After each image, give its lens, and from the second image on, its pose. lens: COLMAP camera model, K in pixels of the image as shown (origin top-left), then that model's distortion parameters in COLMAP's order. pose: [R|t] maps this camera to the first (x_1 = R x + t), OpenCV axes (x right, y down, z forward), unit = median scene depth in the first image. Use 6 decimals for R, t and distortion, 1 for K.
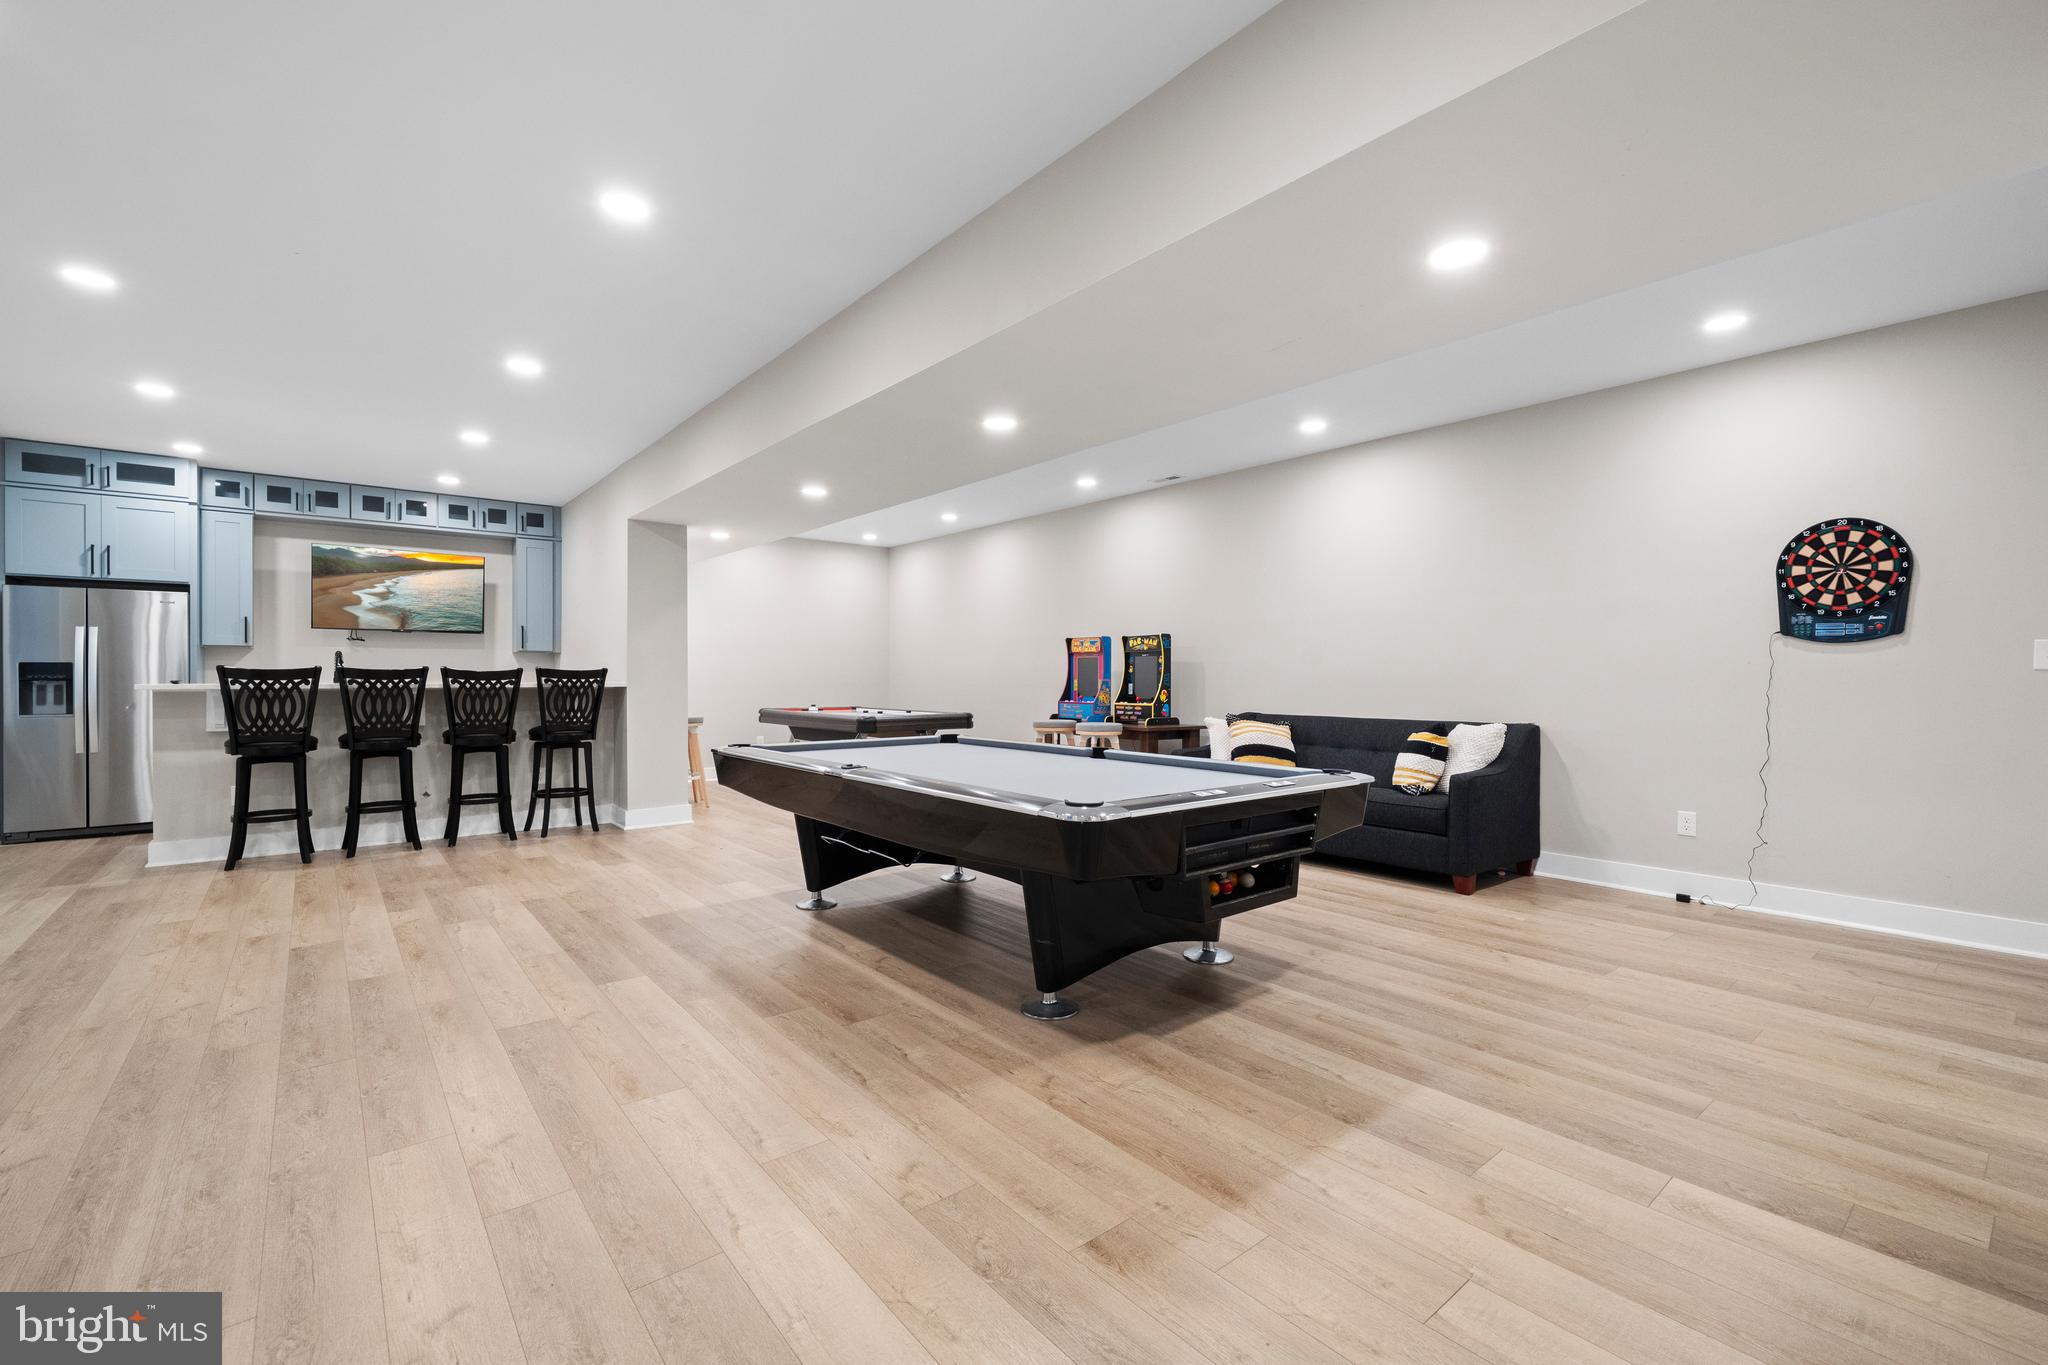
lens RADIAL K [[864.9, 0, 1020.9], [0, 864.9, 673.9], [0, 0, 1]] dist [-0.002538, 0.000181]
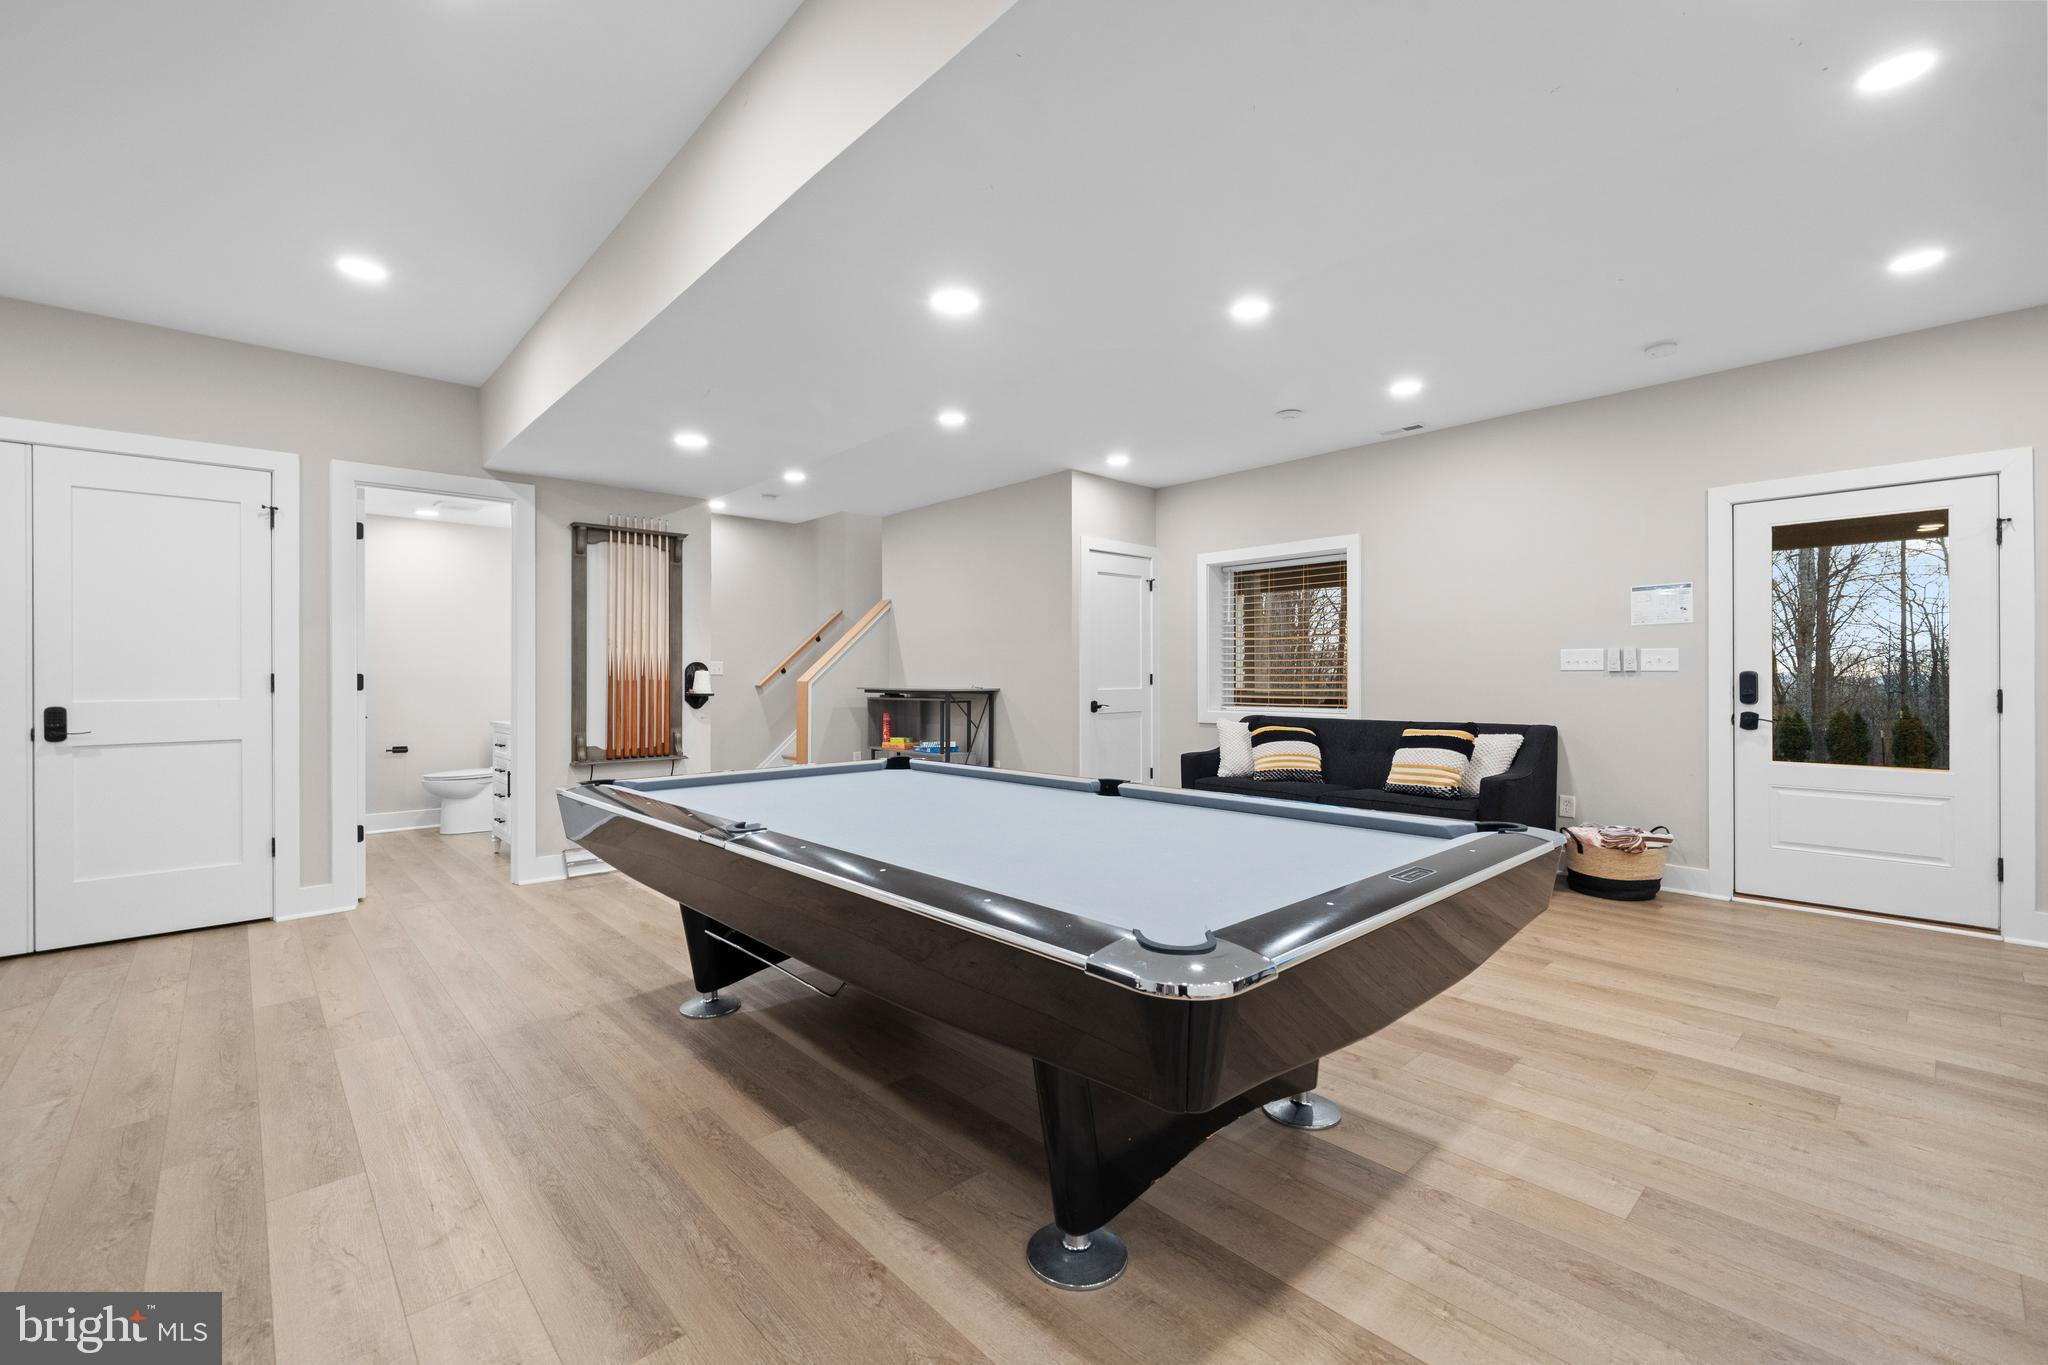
lens RADIAL K [[864.9, 0, 1016.4], [0, 864.9, 680.5], [0, 0, 1]] dist [-0.002538, 0.000181]
pose [[-0.998403, 0.000083, -0.056485, -0.021778], [0.000061, 1.000000, 0.000392, 0.000829], [0.056485, 0.000388, -0.998403, 1.108796]]
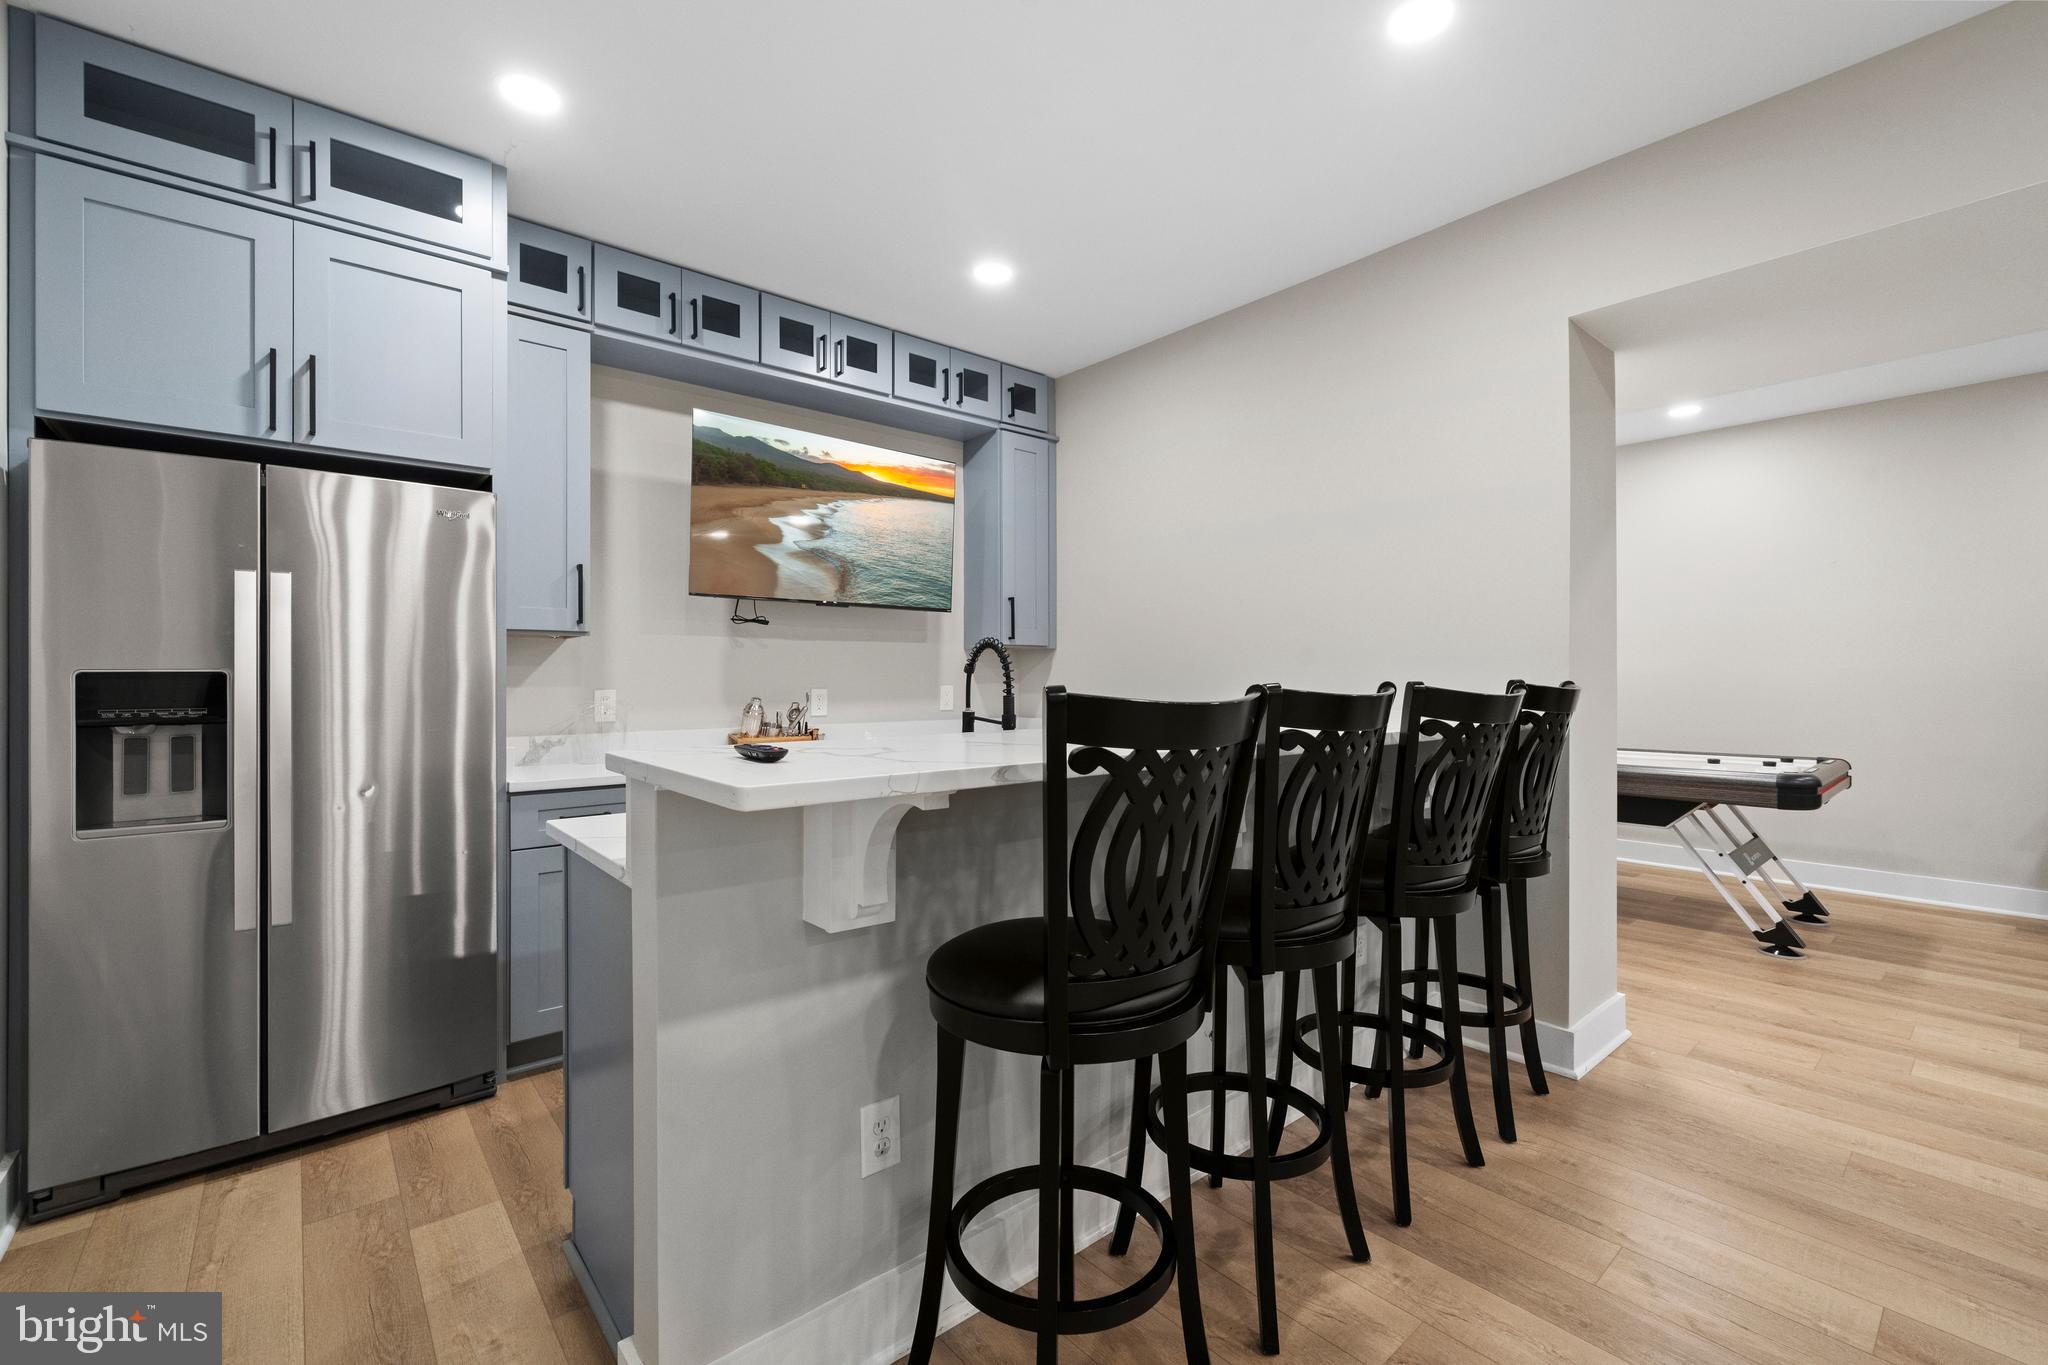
lens RADIAL K [[864.9, 0, 1029.4], [0, 864.9, 670.6], [0, 0, 1]] dist [-0.002538, 0.000181]
pose [[0.999815, -0.003195, 0.018976, -0.780938], [0.003308, 0.999977, -0.005930, -0.010777], [-0.018957, 0.005992, 0.999802, 0.643758]]
